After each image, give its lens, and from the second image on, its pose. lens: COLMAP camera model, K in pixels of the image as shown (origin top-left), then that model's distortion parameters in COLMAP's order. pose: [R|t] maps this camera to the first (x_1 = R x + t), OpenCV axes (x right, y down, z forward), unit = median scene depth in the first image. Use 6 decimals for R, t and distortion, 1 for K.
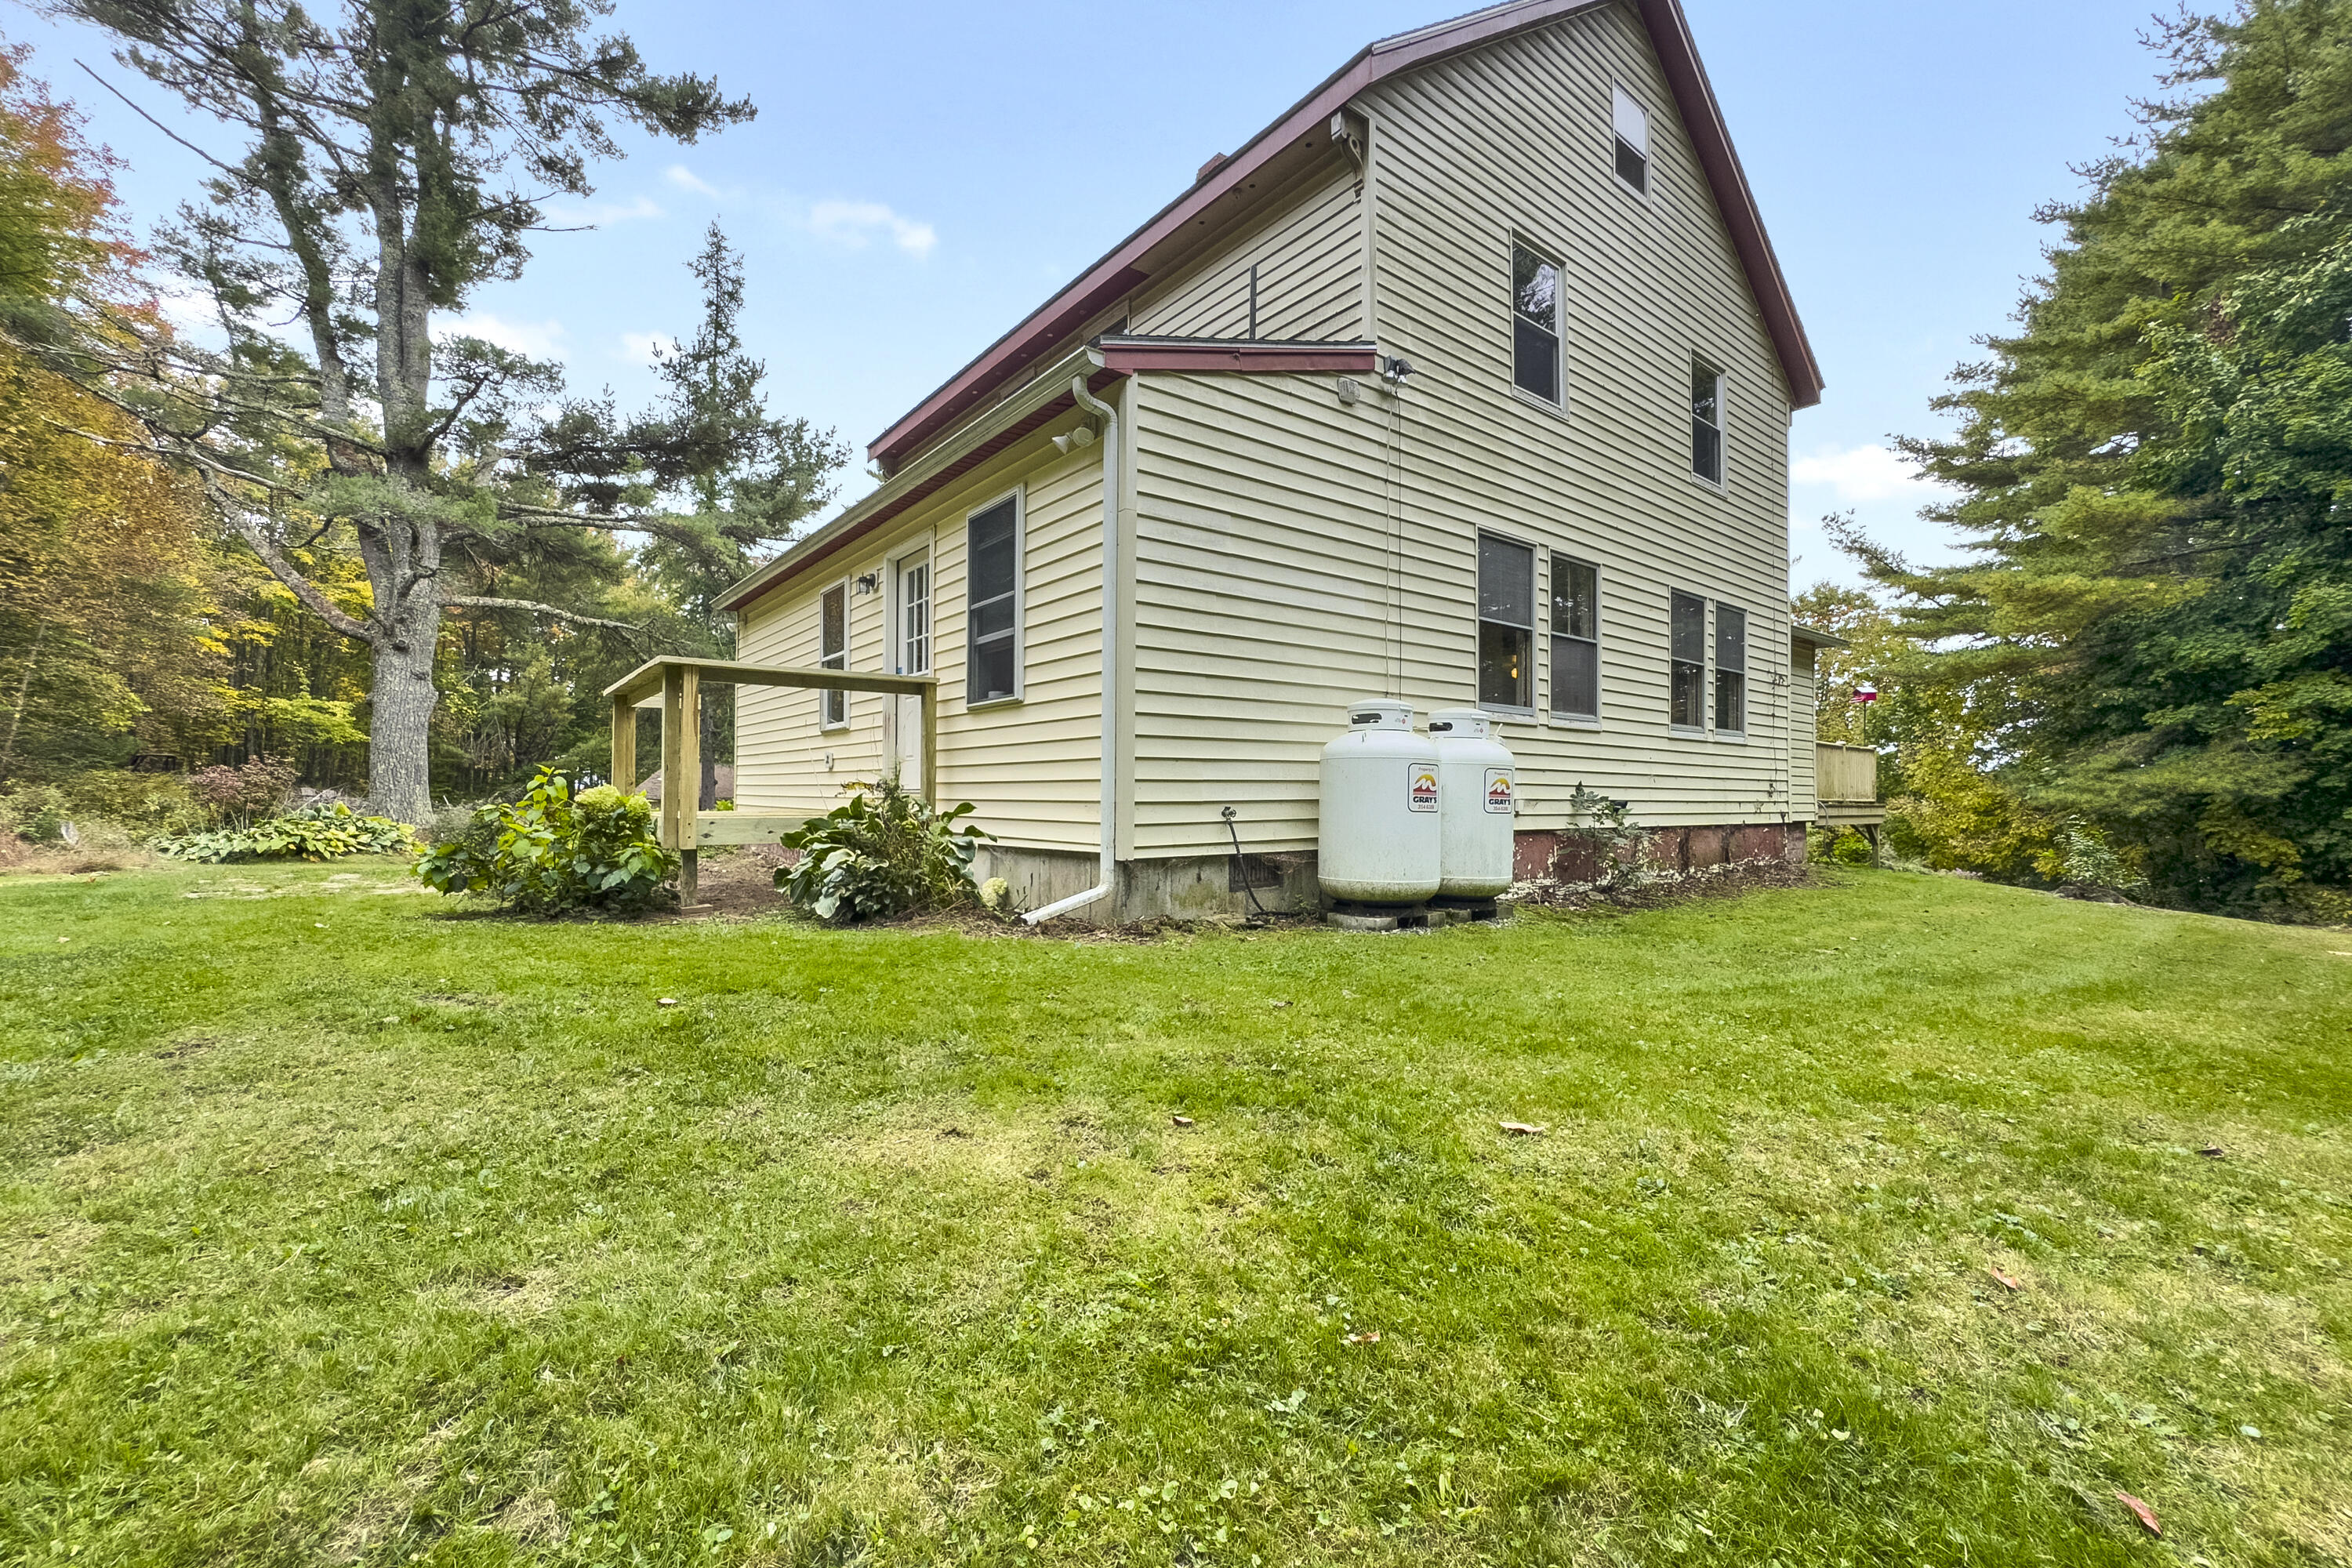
lens RADIAL K [[953.7, 0, 1176.0], [0, 953.7, 784.0], [0, 0, 1]] dist [-0.026109, 0.012216]
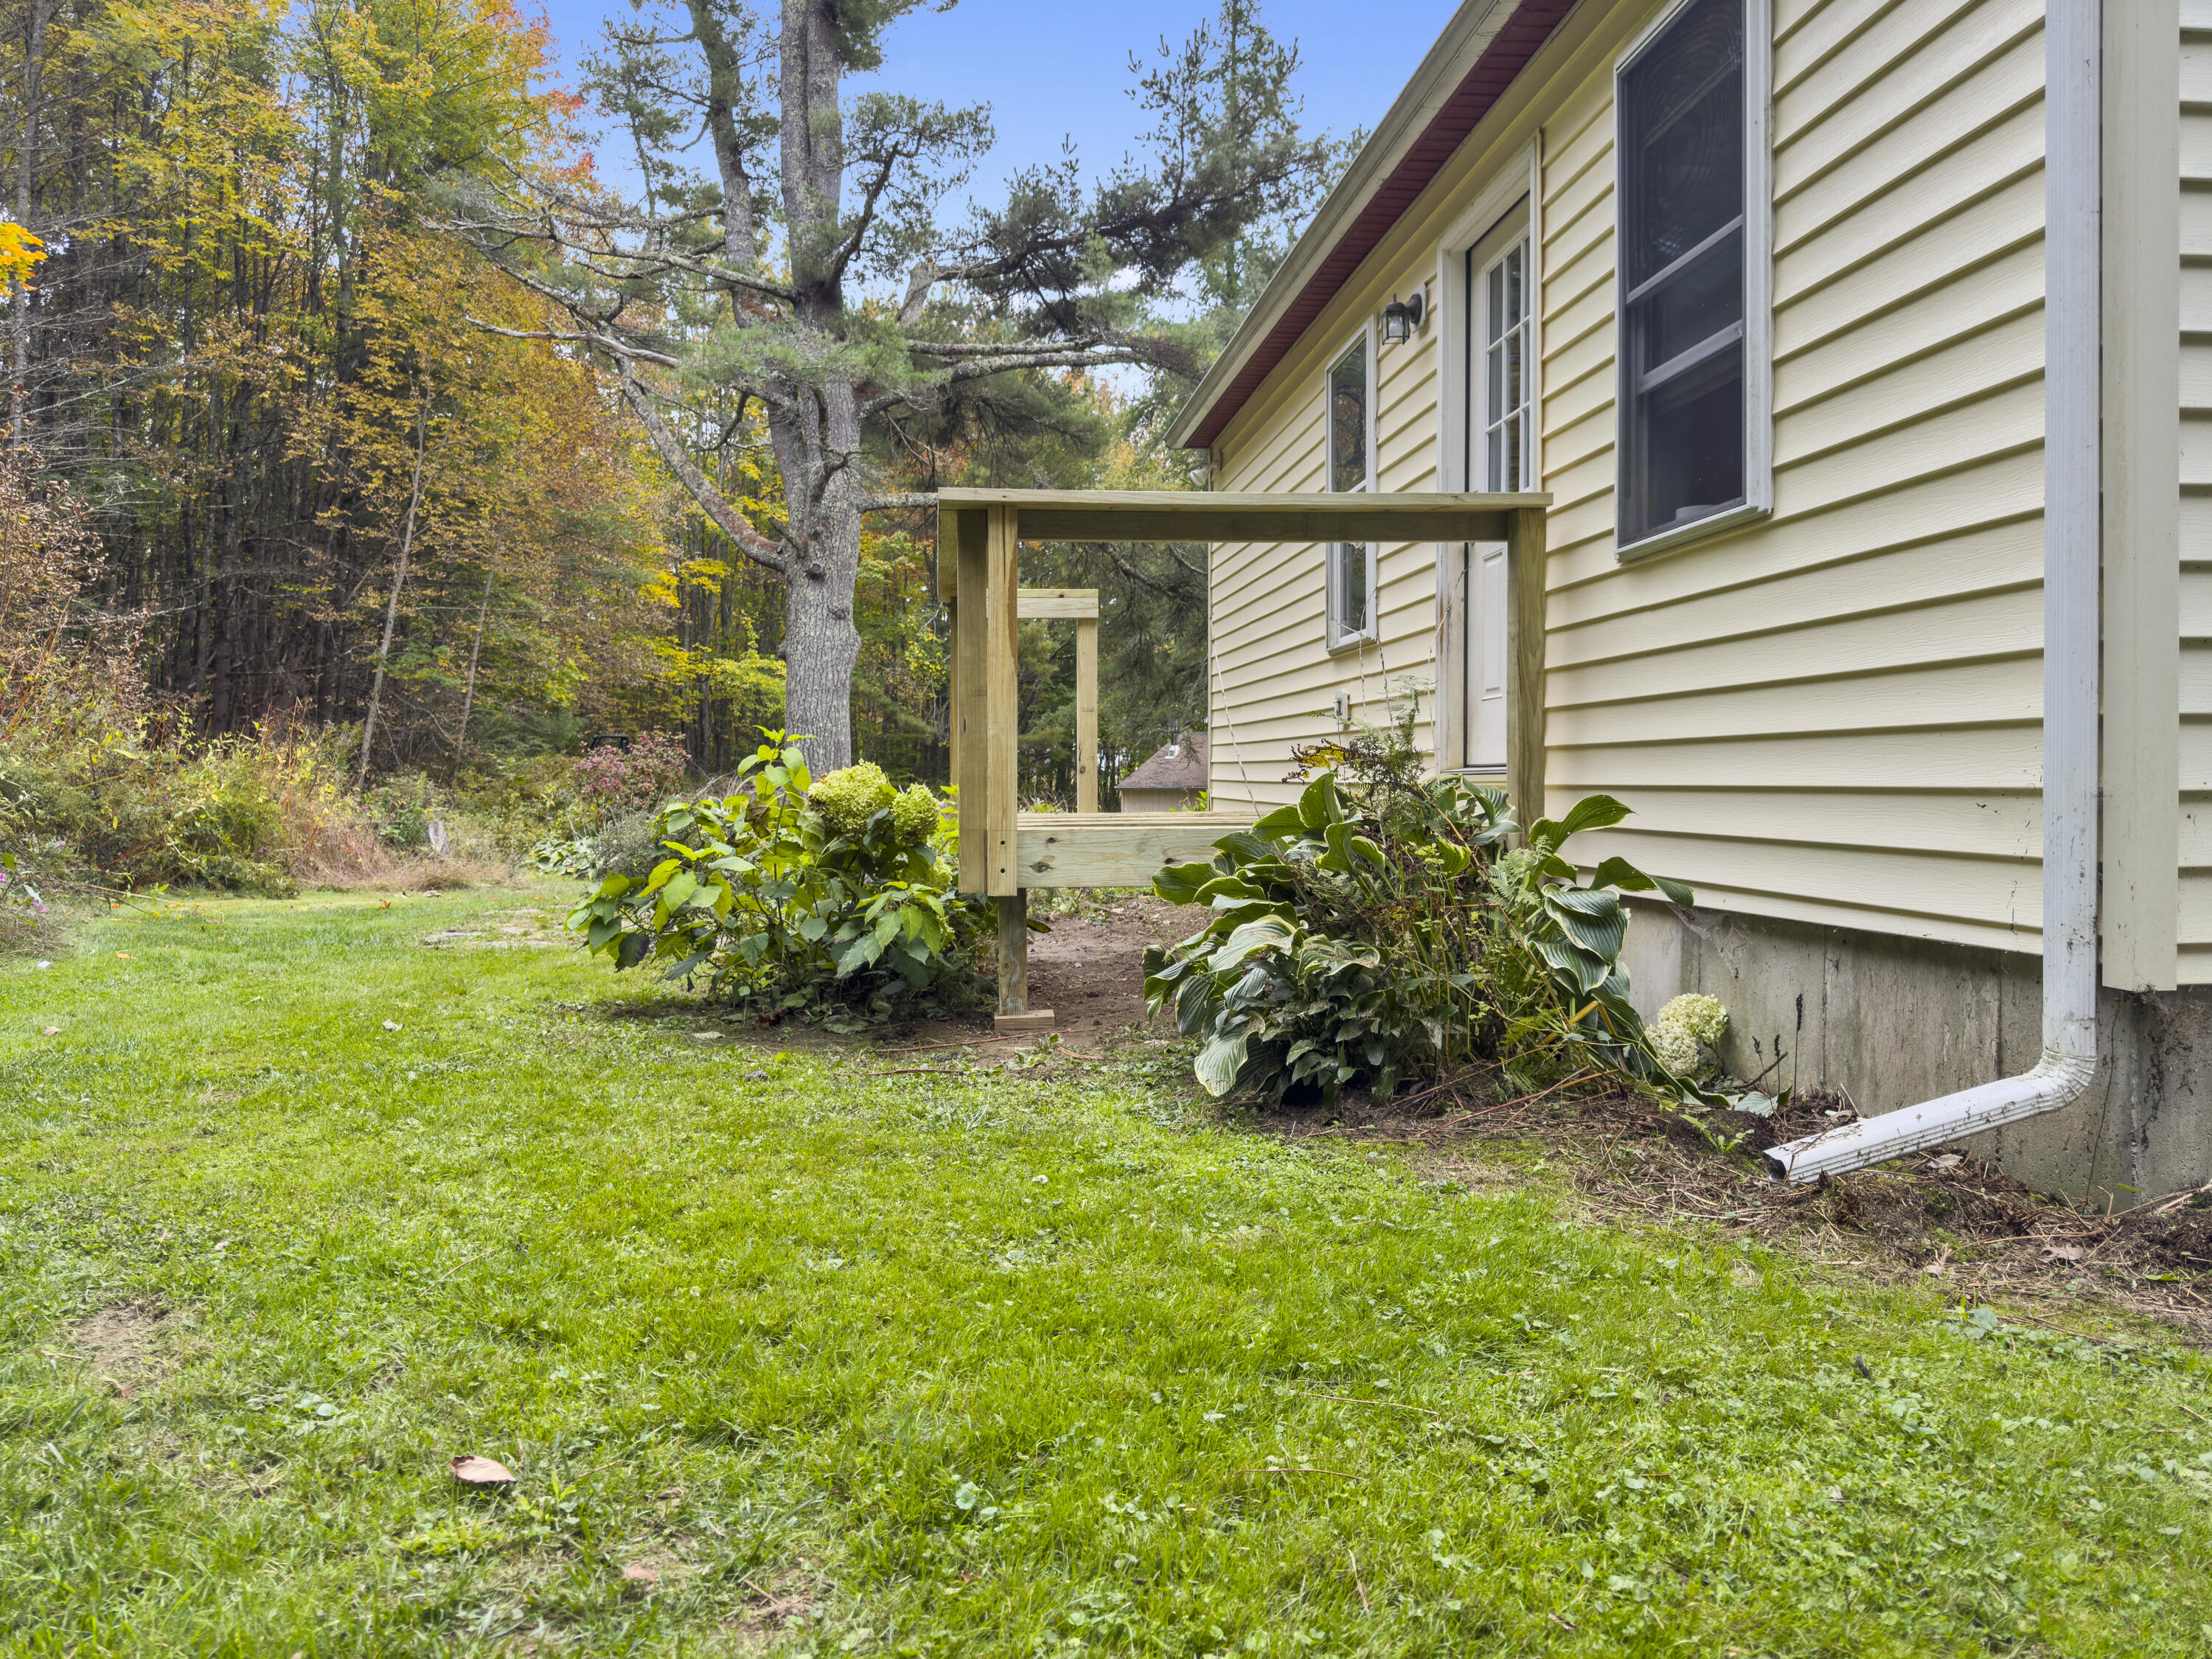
lens RADIAL K [[1565.9, 0, 1104.9], [0, 1565.9, 791.7], [0, 0, 1]] dist [0.164611, -0.361595]
pose [[0.847567, -0.003433, -0.530677, -0.018844], [0.013576, 0.999792, 0.015216, 0.002081], [0.530515, -0.020101, 0.847437, 0.123384]]
